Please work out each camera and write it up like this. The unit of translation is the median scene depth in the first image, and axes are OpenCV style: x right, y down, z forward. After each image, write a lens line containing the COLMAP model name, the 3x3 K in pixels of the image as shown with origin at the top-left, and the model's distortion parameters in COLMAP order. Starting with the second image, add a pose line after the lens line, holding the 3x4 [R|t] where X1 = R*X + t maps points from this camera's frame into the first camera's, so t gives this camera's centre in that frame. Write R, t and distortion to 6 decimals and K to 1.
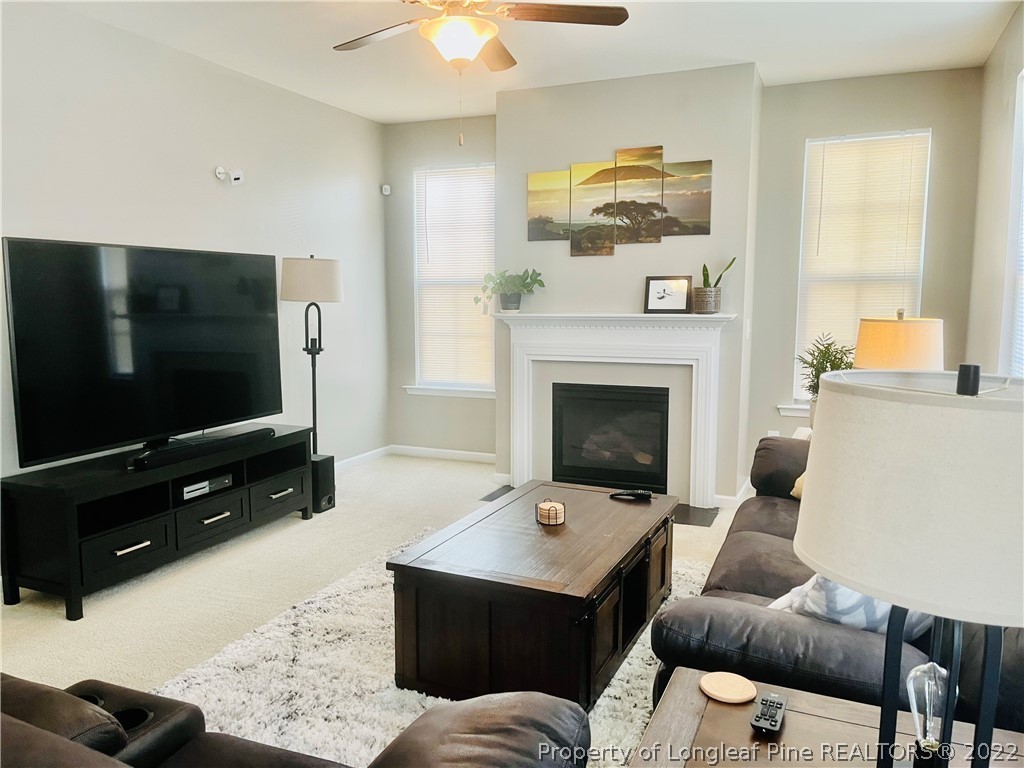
lens RADIAL K [[776.6, 0, 504.1], [0, 776.6, 387.2], [0, 0, 1]] dist [0.073817, -0.105138]
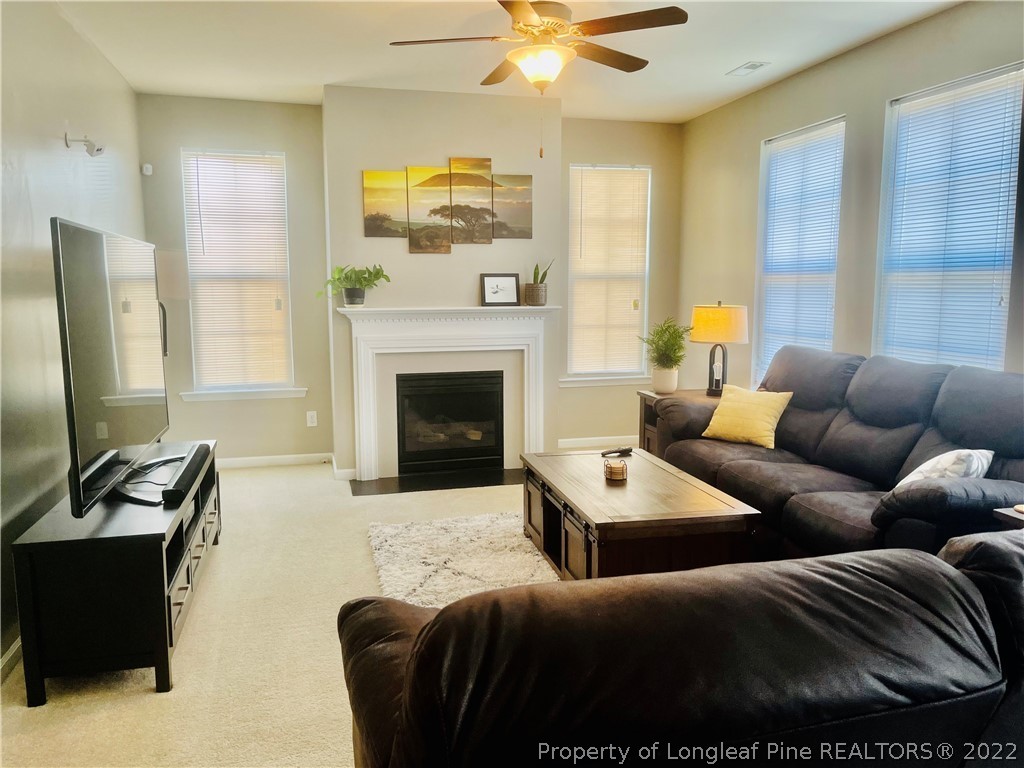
lens RADIAL K [[776.6, 0, 504.1], [0, 776.6, 387.2], [0, 0, 1]] dist [0.073817, -0.105138]
pose [[0.796247, -0.079109, 0.599777, -0.478064], [0.075236, 0.996666, 0.031577, -0.011032], [-0.600276, 0.019982, 0.799544, 0.083687]]
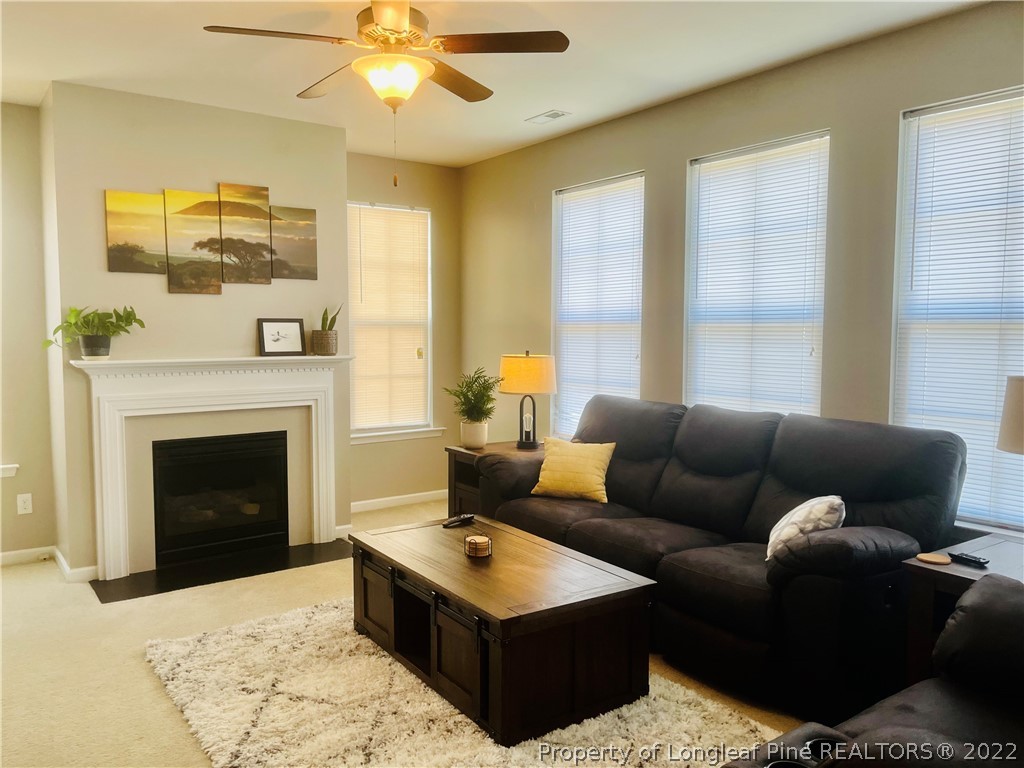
lens RADIAL K [[776.6, 0, 504.1], [0, 776.6, 387.2], [0, 0, 1]] dist [0.073817, -0.105138]
pose [[0.519637, -0.059899, 0.852285, -0.488237], [0.101166, 0.994835, 0.008237, -0.034660], [-0.848376, 0.081942, 0.523013, 0.243831]]
